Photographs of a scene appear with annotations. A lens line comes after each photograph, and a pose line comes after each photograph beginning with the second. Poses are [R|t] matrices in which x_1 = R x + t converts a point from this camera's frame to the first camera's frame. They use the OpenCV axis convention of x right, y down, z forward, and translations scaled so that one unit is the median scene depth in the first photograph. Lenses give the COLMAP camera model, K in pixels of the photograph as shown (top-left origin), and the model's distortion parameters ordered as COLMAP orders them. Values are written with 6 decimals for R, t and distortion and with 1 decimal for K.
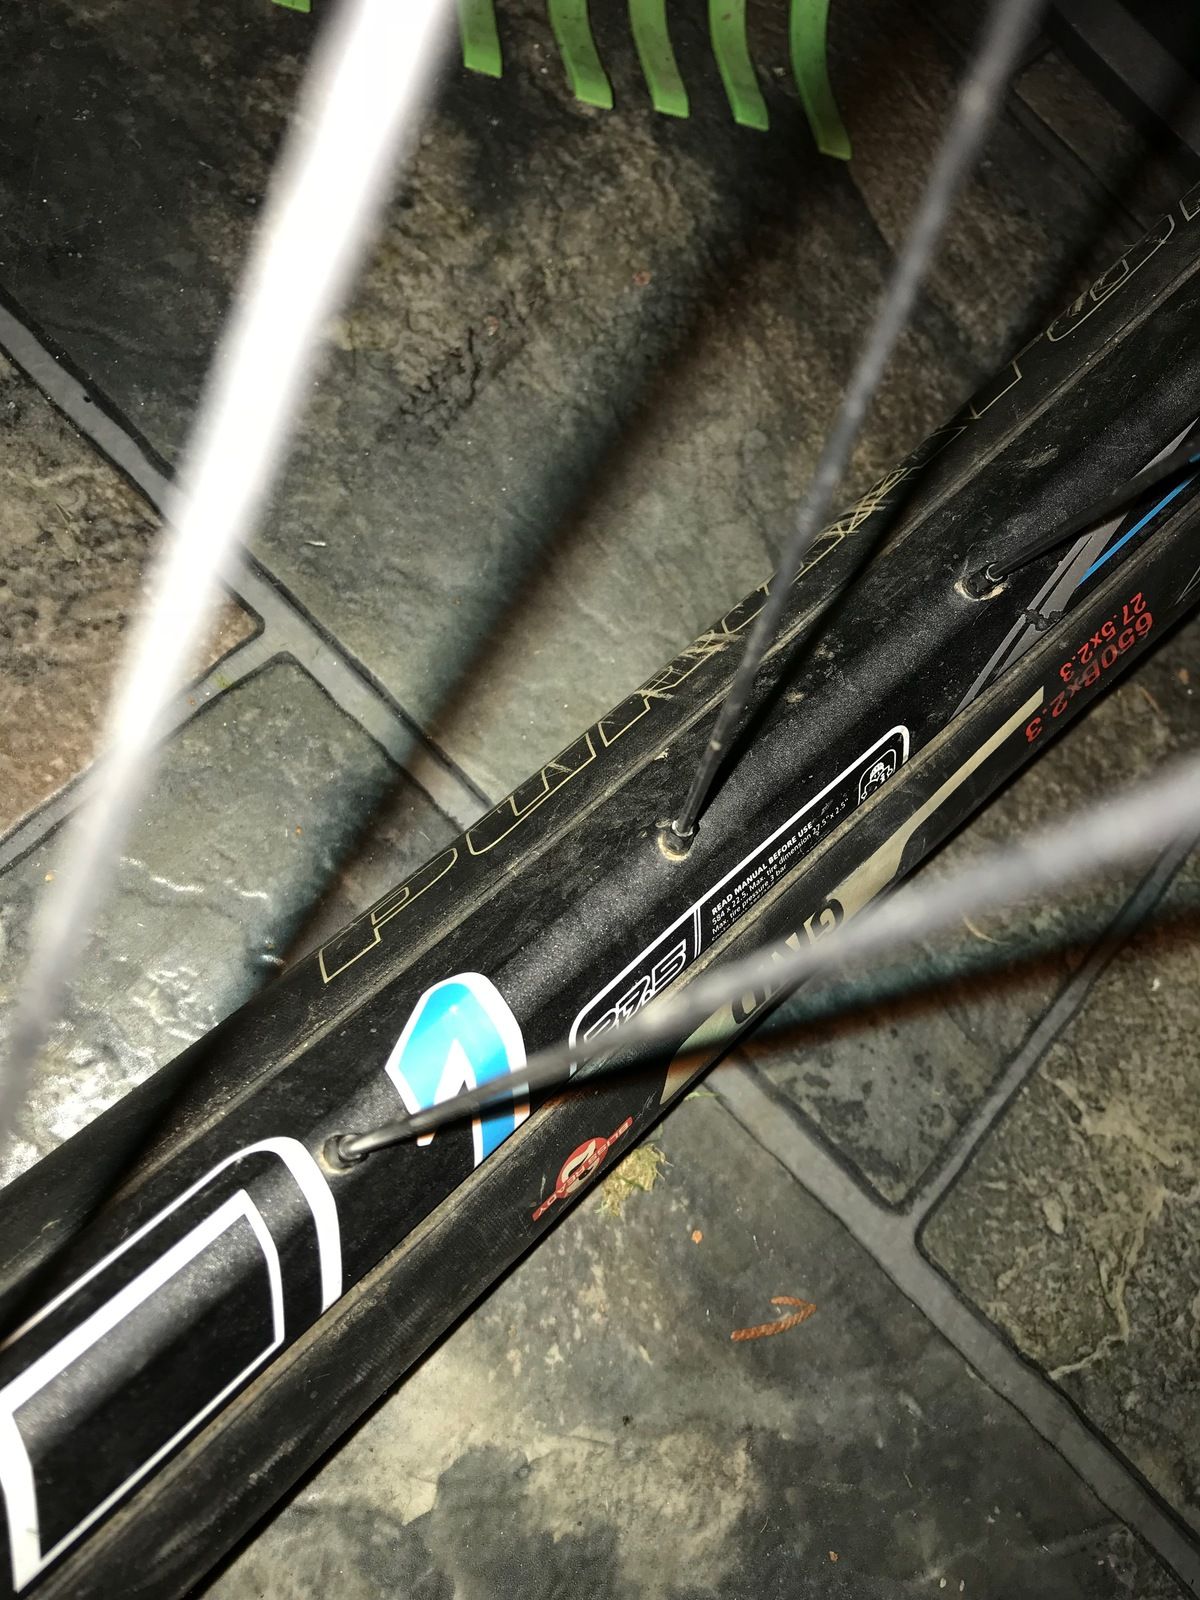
lens RADIAL K [[1344.1, 0, 600.0], [0, 1344.1, 793.9], [0, 0, 1]] dist [0.007029, -0.016544]
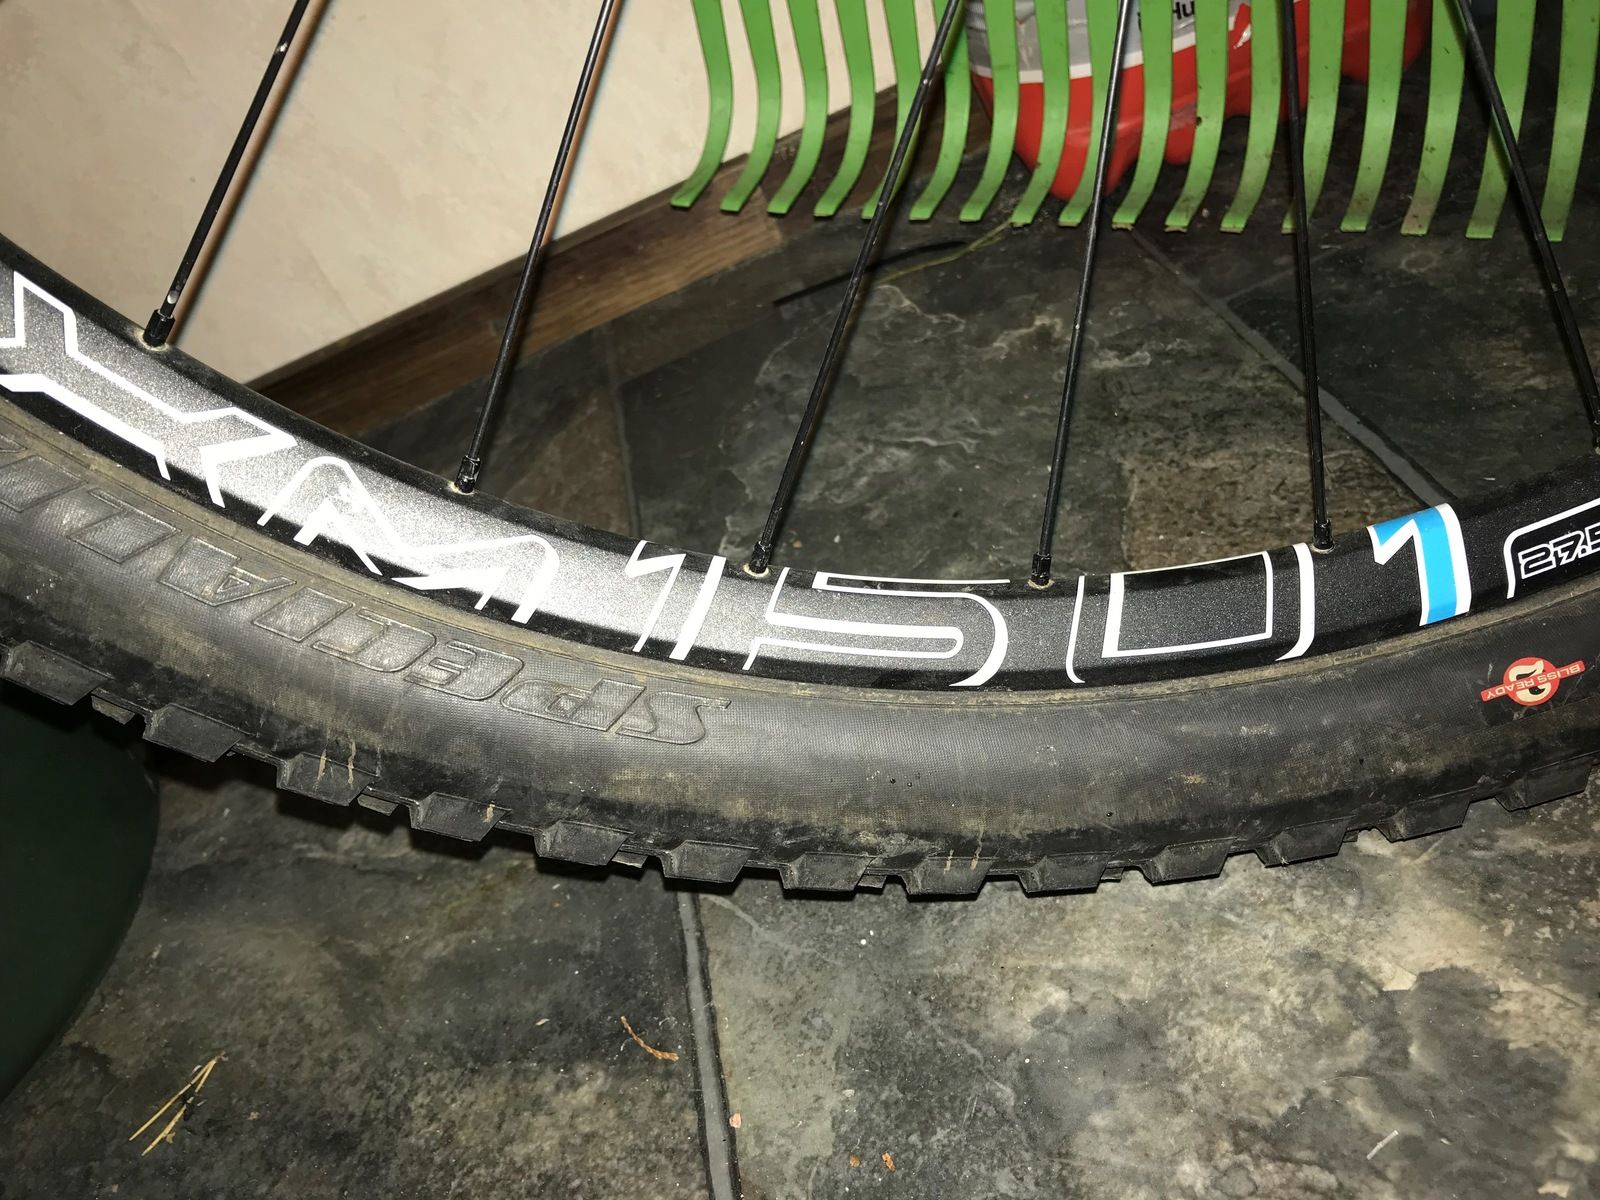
lens RADIAL K [[1284.2, 0, 810.7], [0, 1284.2, 600.7], [0, 0, 1]] dist [0.003207, 0.016354]
pose [[0.614789, -0.079135, -0.784711, 0.507413], [-0.356385, 0.859709, -0.365911, 0.835421], [0.703579, 0.504617, 0.500337, -0.215849]]
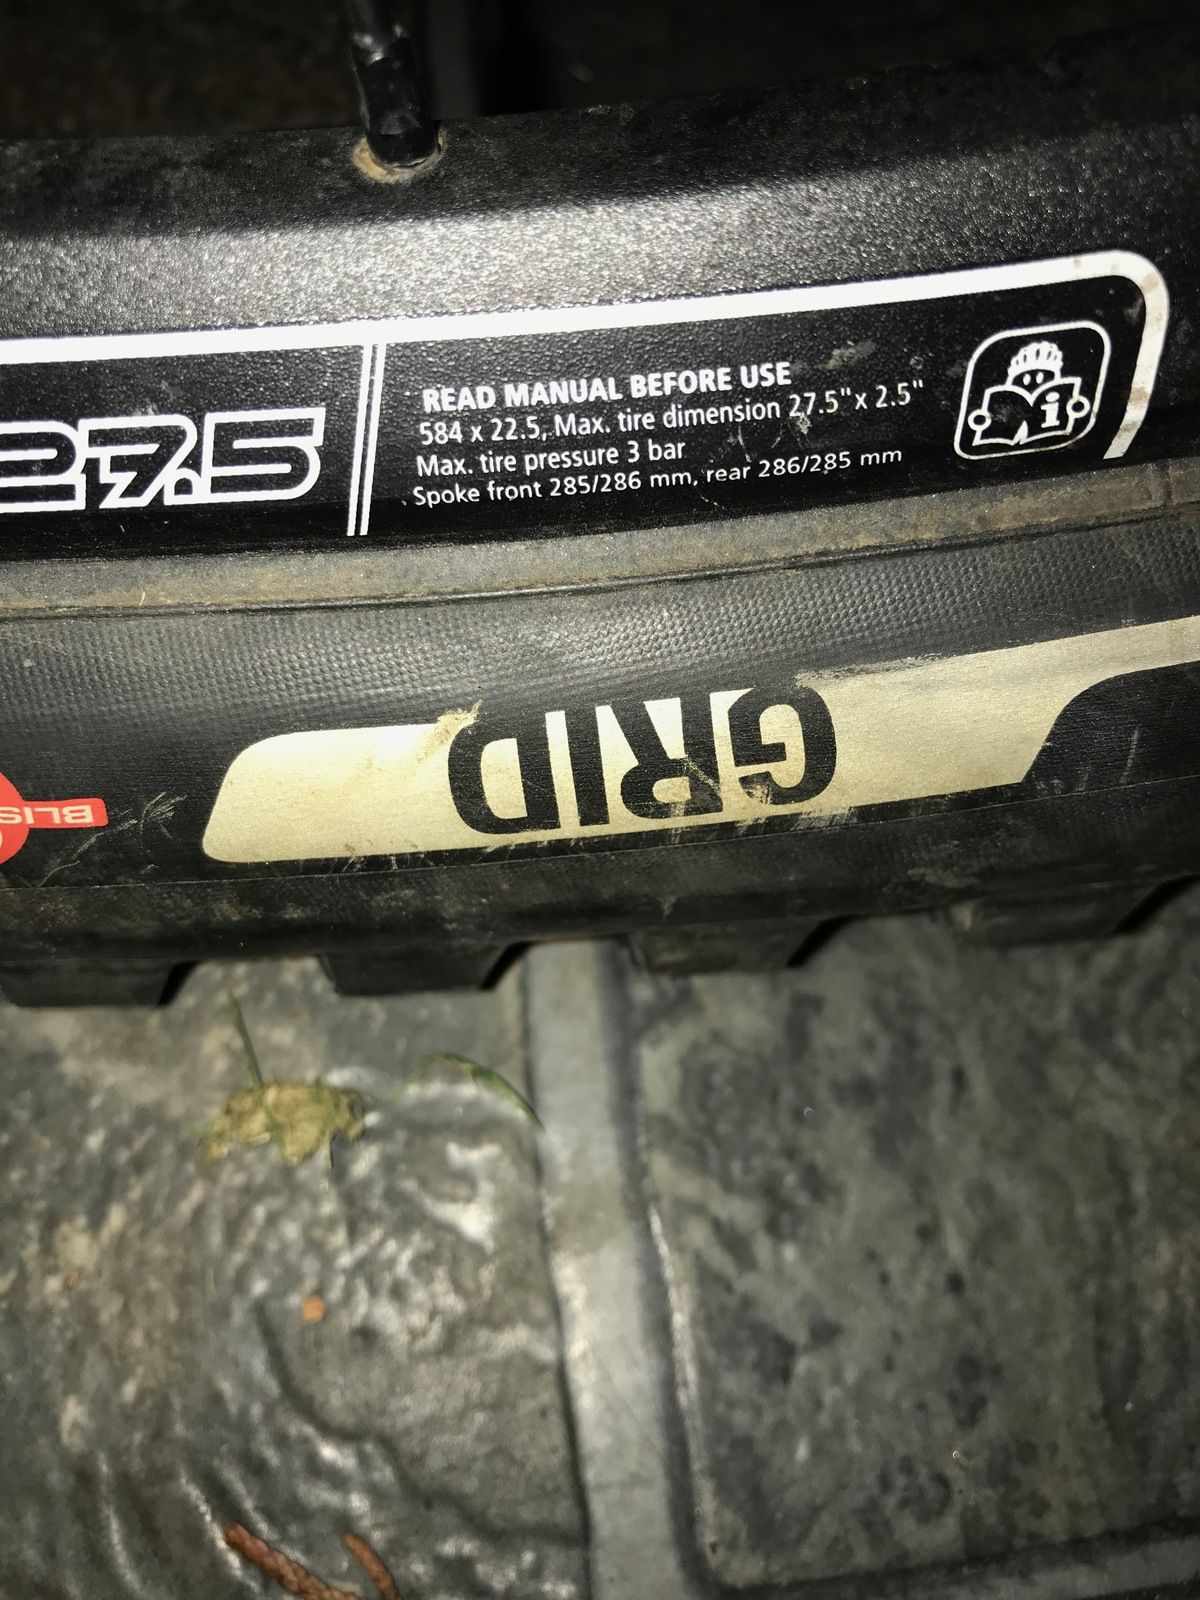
lens RADIAL K [[1344.1, 0, 600.0], [0, 1344.1, 793.9], [0, 0, 1]] dist [0.007029, -0.016544]
pose [[0.743721, 0.472952, -0.472435, 0.308367], [-0.553994, 0.831577, -0.039627, 0.145237], [0.374124, 0.291198, 0.880474, 0.589262]]
